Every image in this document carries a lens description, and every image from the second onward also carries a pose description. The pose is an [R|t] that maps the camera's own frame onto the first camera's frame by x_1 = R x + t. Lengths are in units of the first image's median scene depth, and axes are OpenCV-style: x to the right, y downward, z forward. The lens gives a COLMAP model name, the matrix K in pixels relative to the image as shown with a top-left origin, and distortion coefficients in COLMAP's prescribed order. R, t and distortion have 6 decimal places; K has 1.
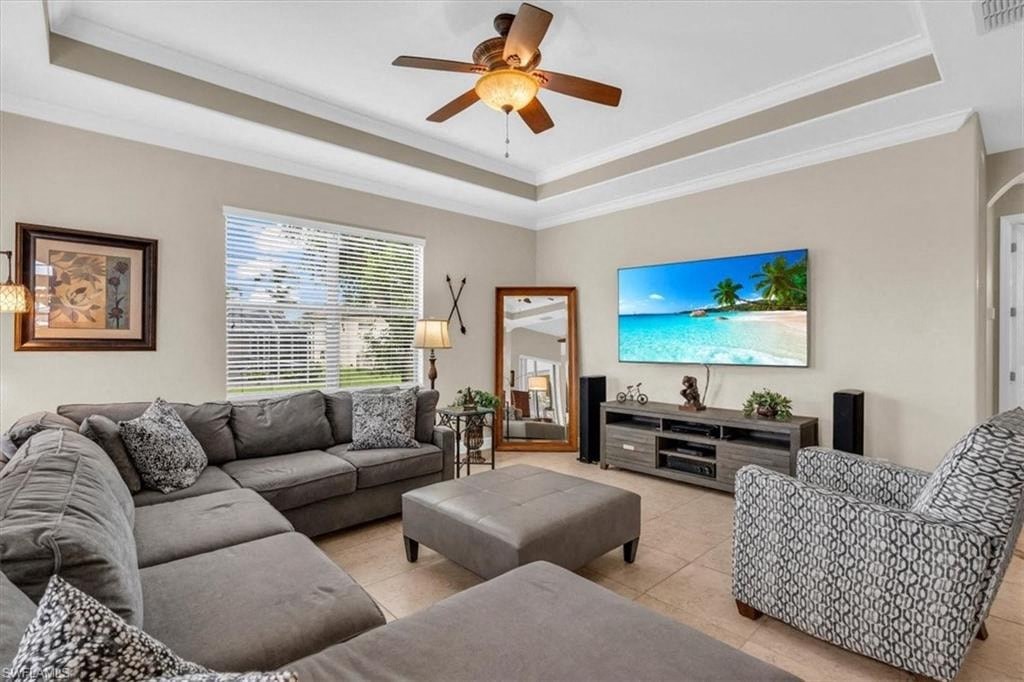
lens RADIAL K [[466.3, 0, 512.0], [0, 466.3, 341.0], [0, 0, 1]] dist [-0.008188, -0.000466]
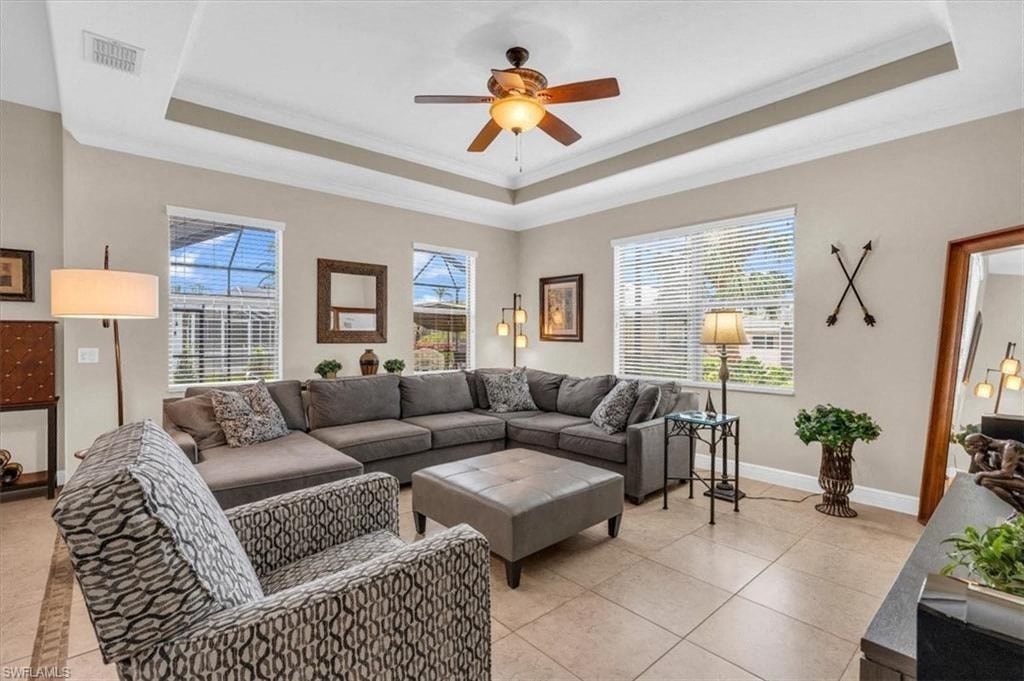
lens RADIAL K [[466.3, 0, 512.0], [0, 466.3, 340.5], [0, 0, 1]] dist [-0.008188, -0.000466]
pose [[0.027875, 0.002161, -0.999609, 0.855910], [-0.002681, 0.999994, 0.002087, 0.009706], [0.999608, 0.002622, 0.027881, 0.738040]]
